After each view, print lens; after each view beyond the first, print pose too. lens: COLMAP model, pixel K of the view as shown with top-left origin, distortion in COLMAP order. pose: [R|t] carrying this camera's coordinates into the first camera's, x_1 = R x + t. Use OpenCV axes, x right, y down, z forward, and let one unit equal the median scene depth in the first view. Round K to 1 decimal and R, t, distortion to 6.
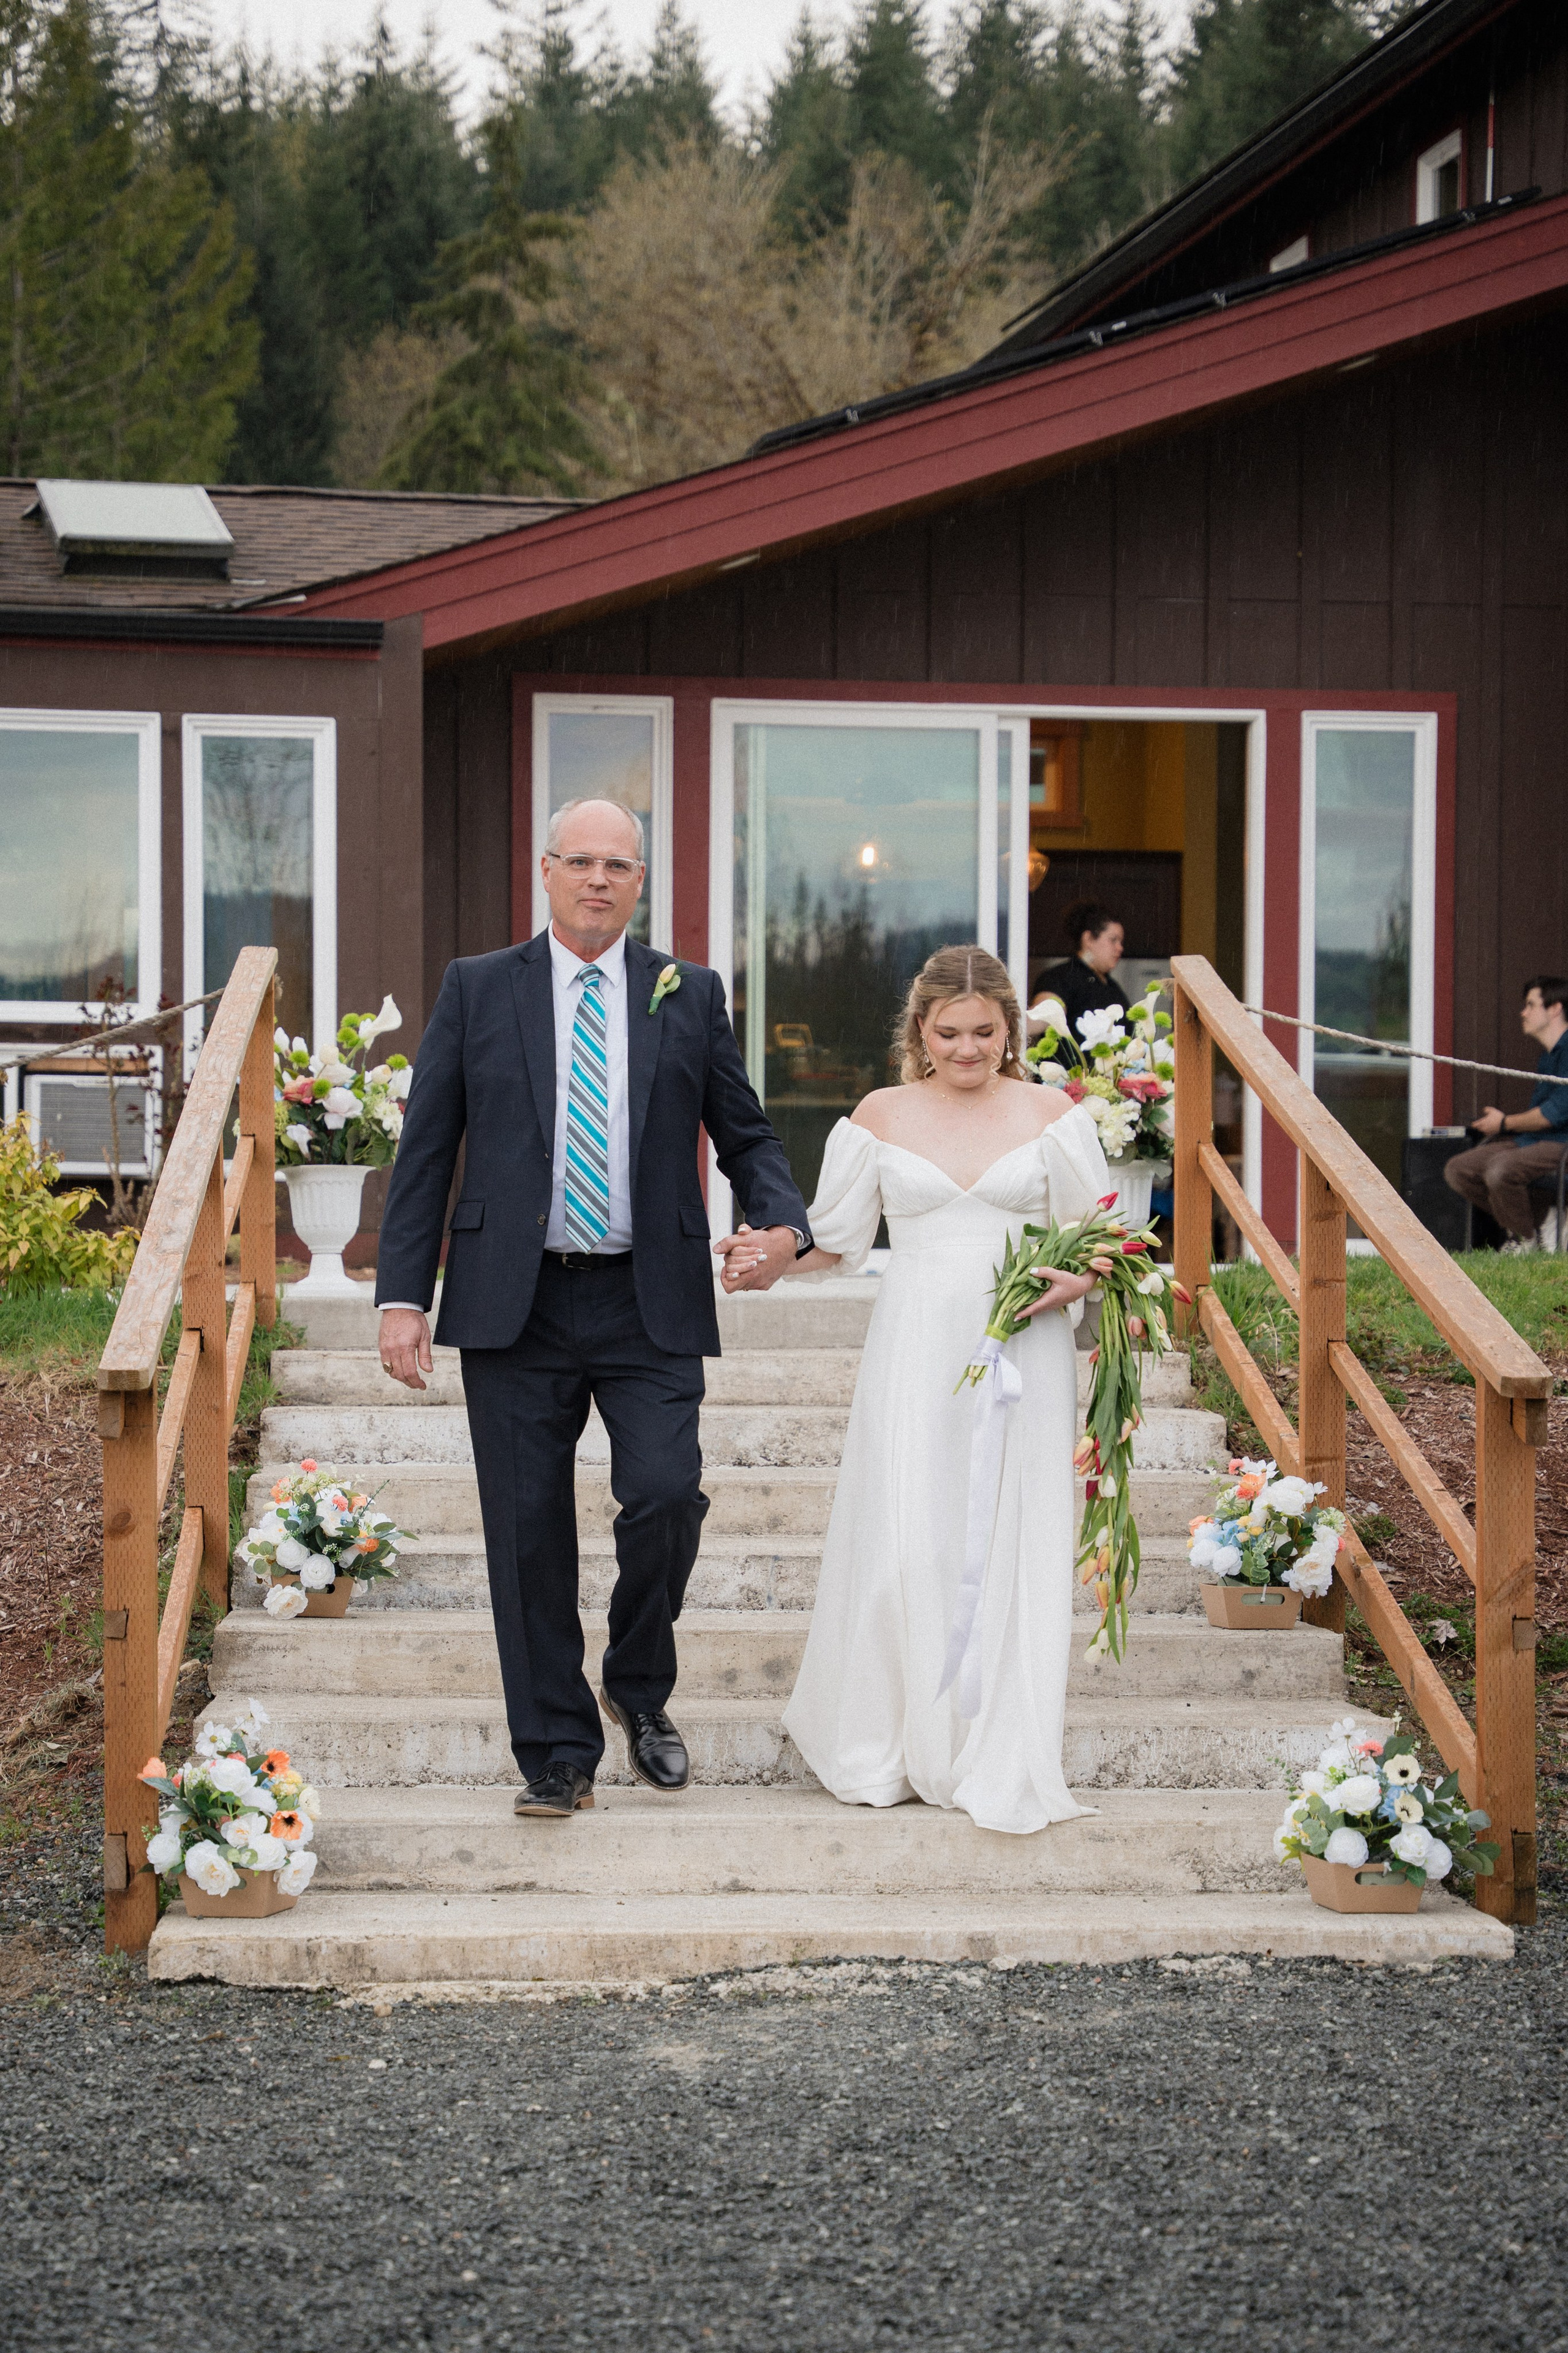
lens RADIAL K [[4941.1, 0, 683.4], [0, 4941.1, 1320.4], [0, 0, 1]] dist [0.348896, 0.219764]
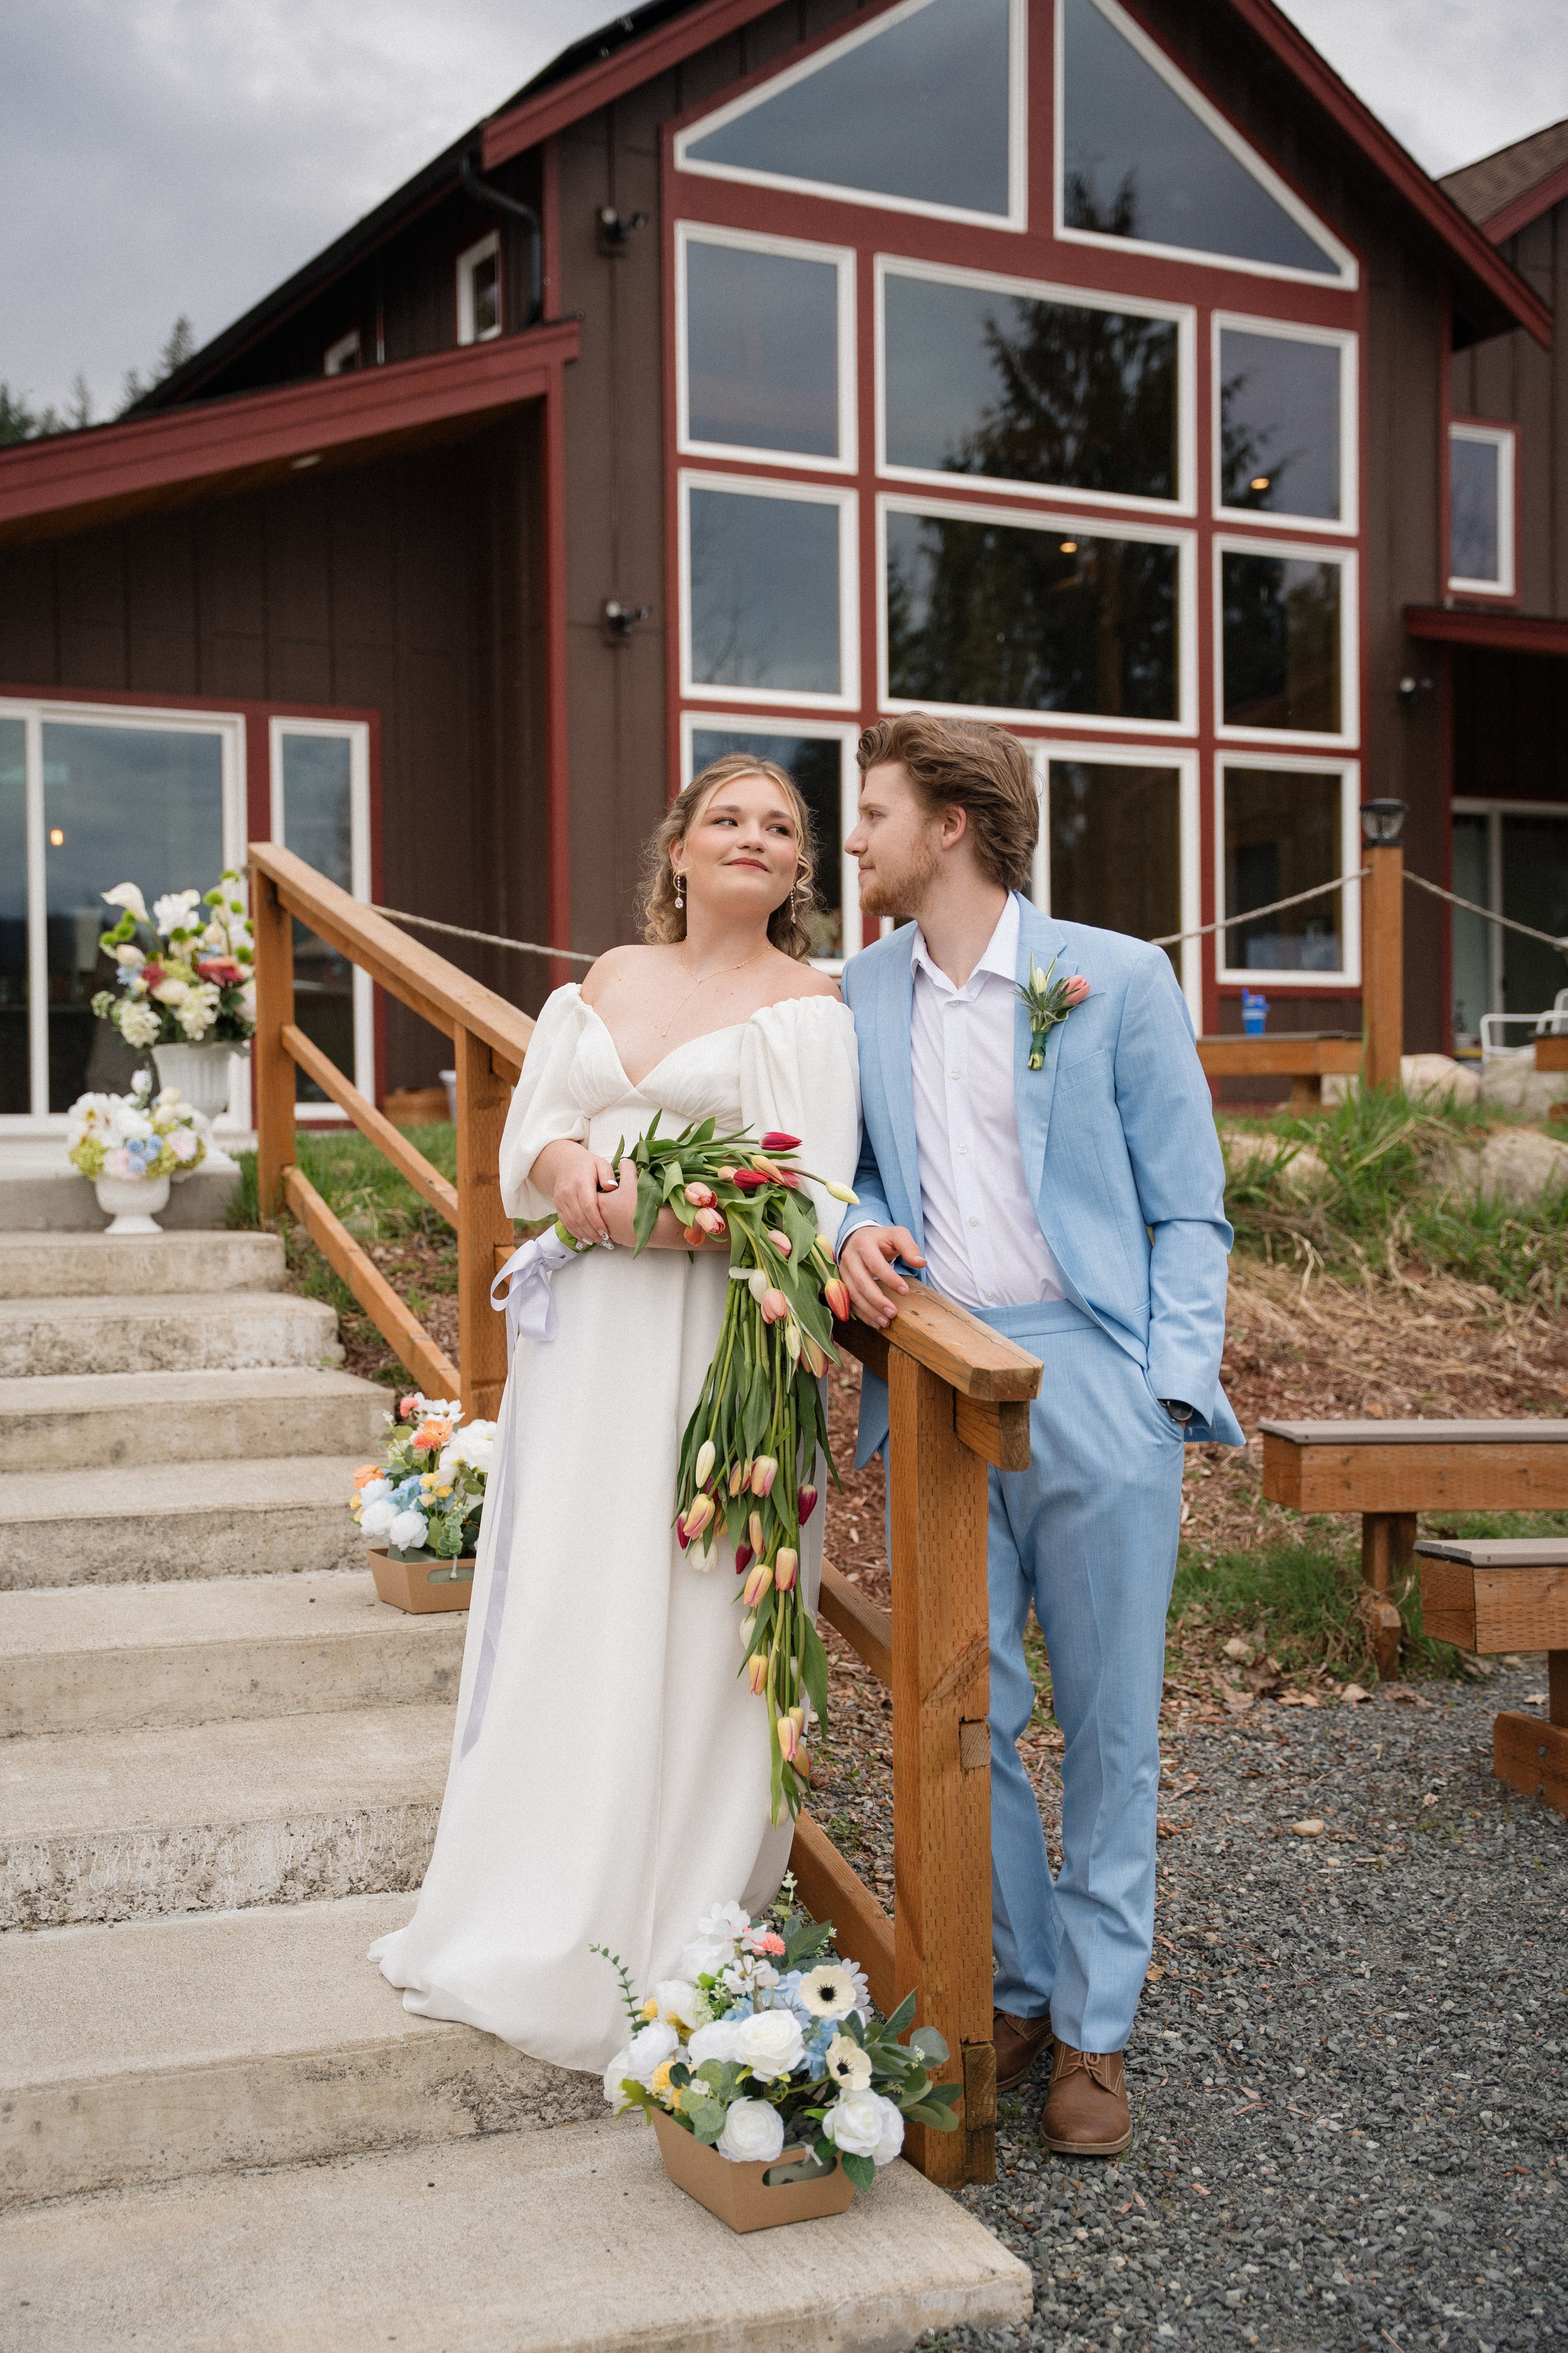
lens RADIAL K [[2781.9, 0, 784.0], [0, 2781.9, 1176.5], [0, 0, 1]] dist [-0.020929, 0.317446]
pose [[0.946494, -0.019614, 0.322125, 0.017142], [0.015240, 0.999754, 0.016096, -0.012296], [-0.322361, -0.010325, 0.946560, 0.425518]]
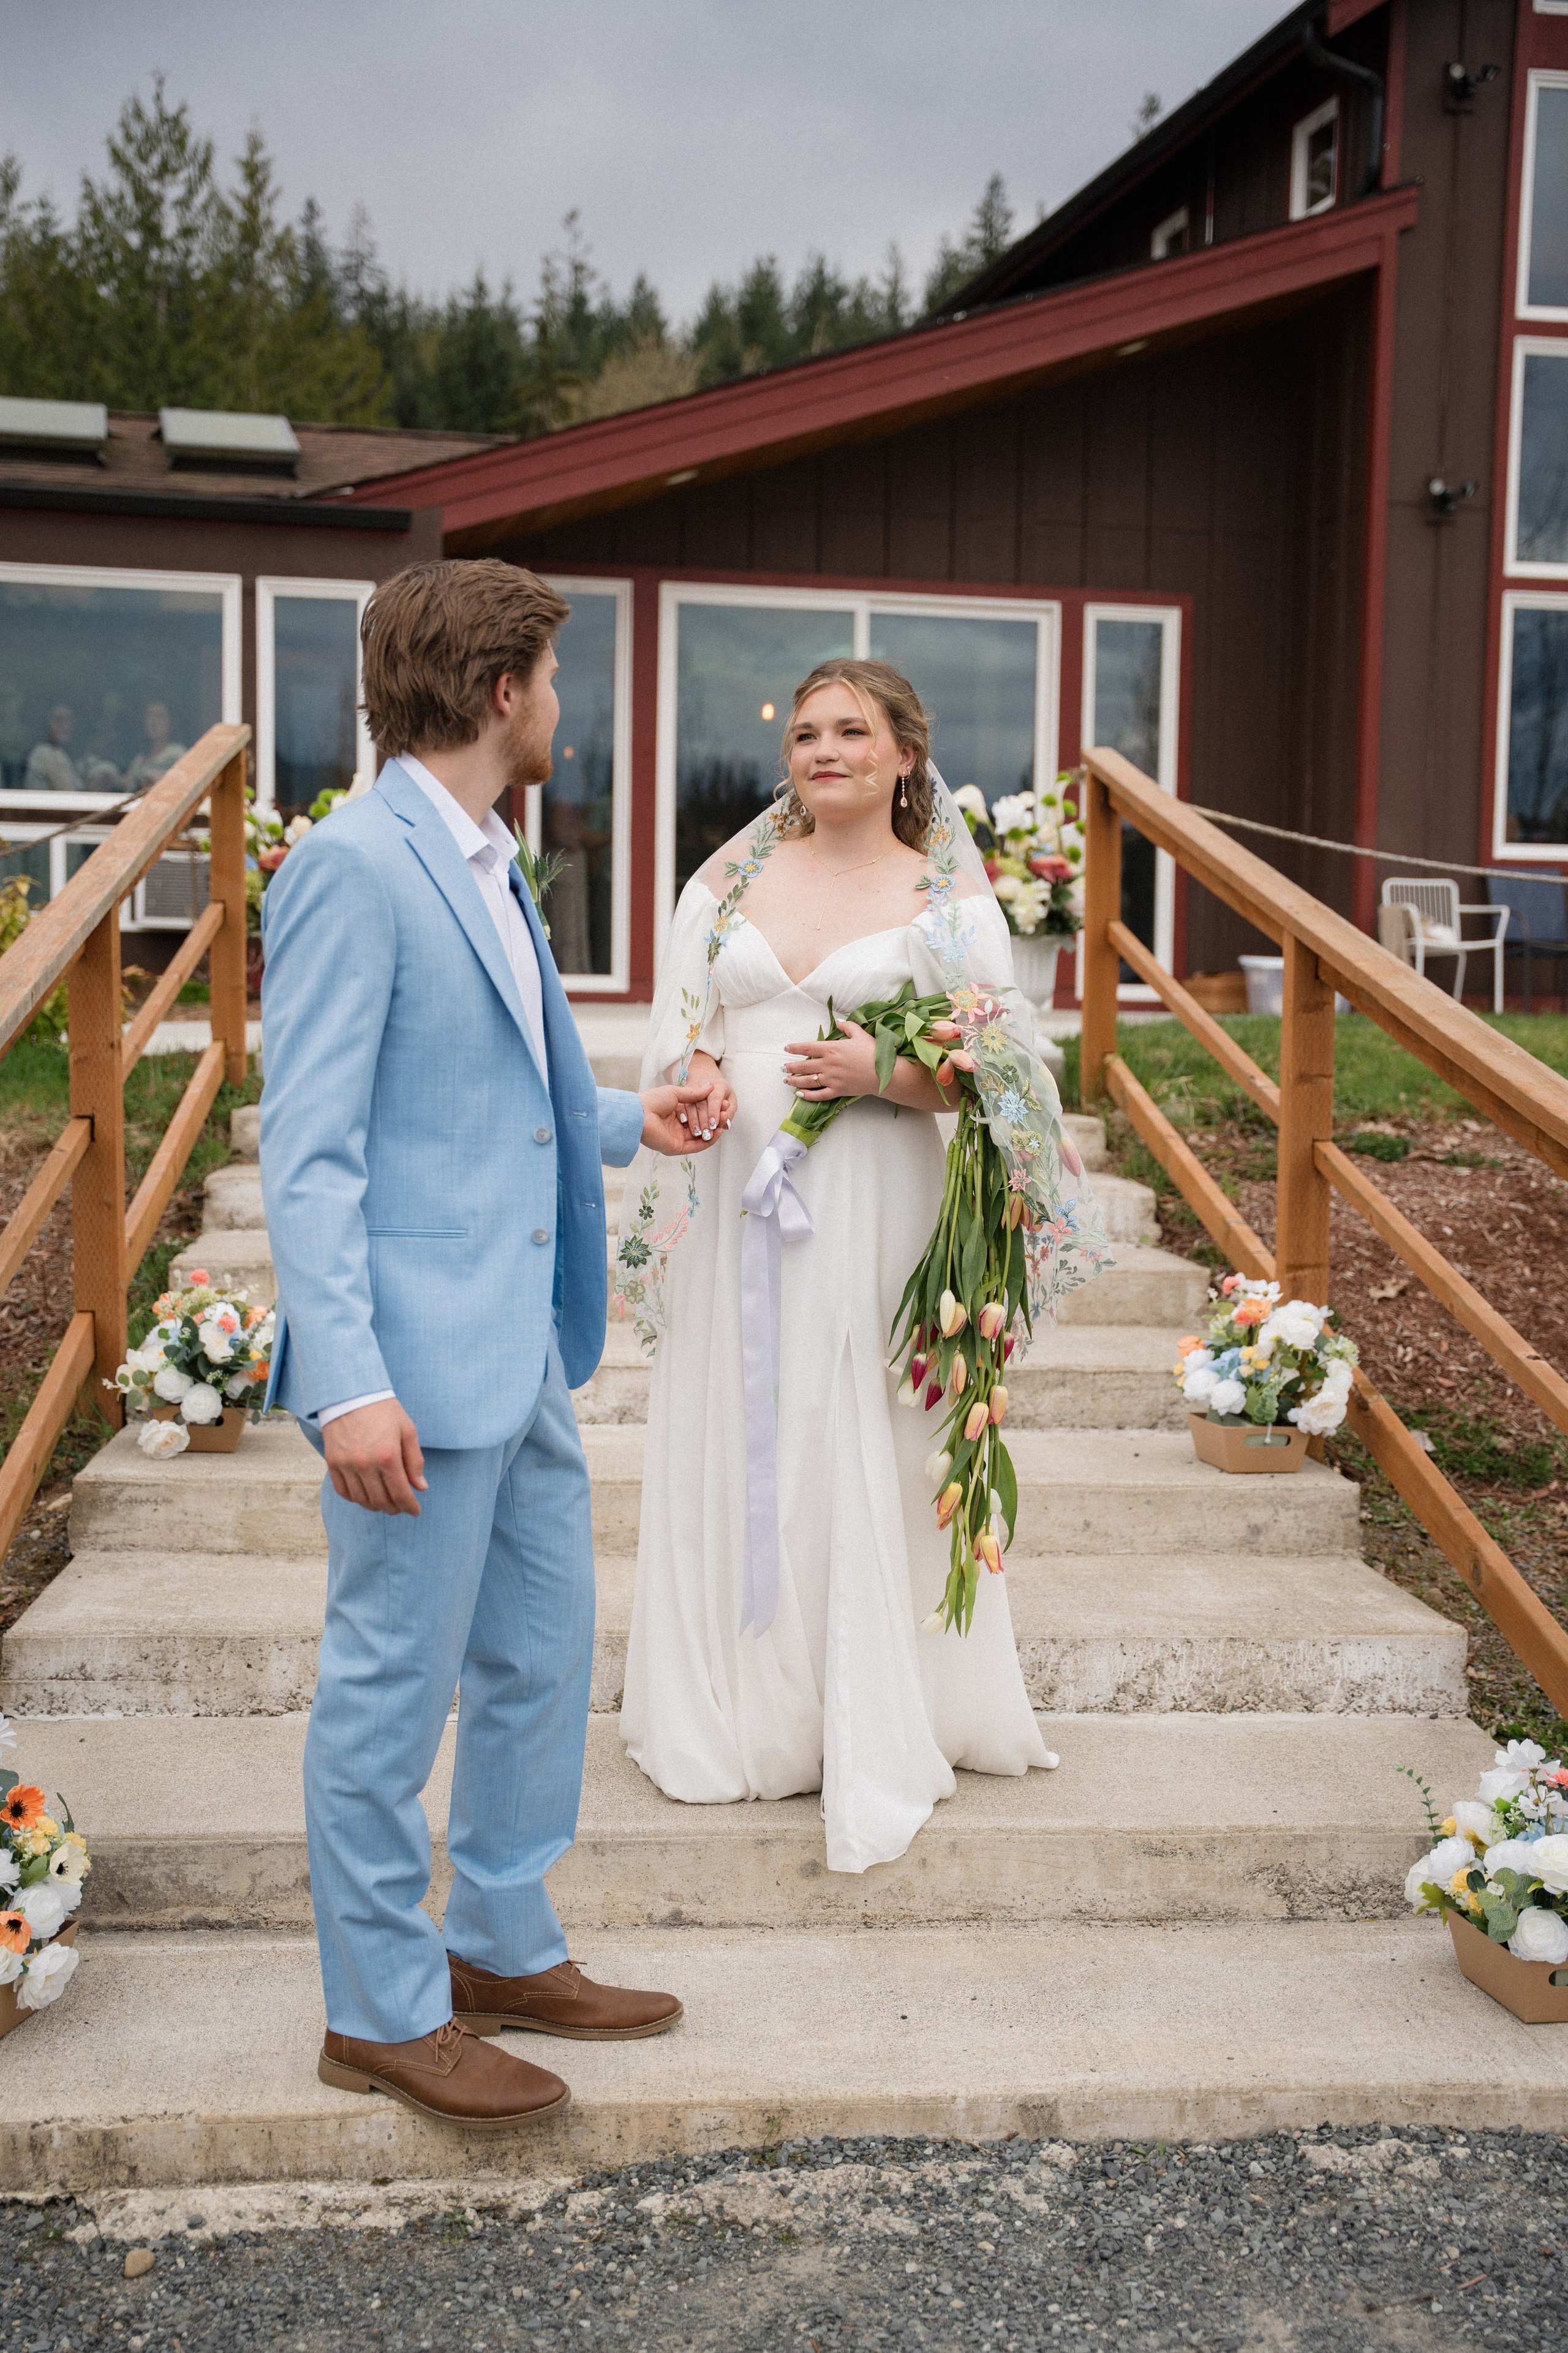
lens RADIAL K [[2815.7, 0, 784.0], [0, 2815.7, 1176.5], [0, 0, 1]] dist [0.001455, 0.304017]
pose [[0.998656, 0.008669, 0.051090, 0.002595], [-0.011719, 0.998146, 0.059720, -0.015966], [-0.050478, -0.060238, 0.996907, 0.387445]]
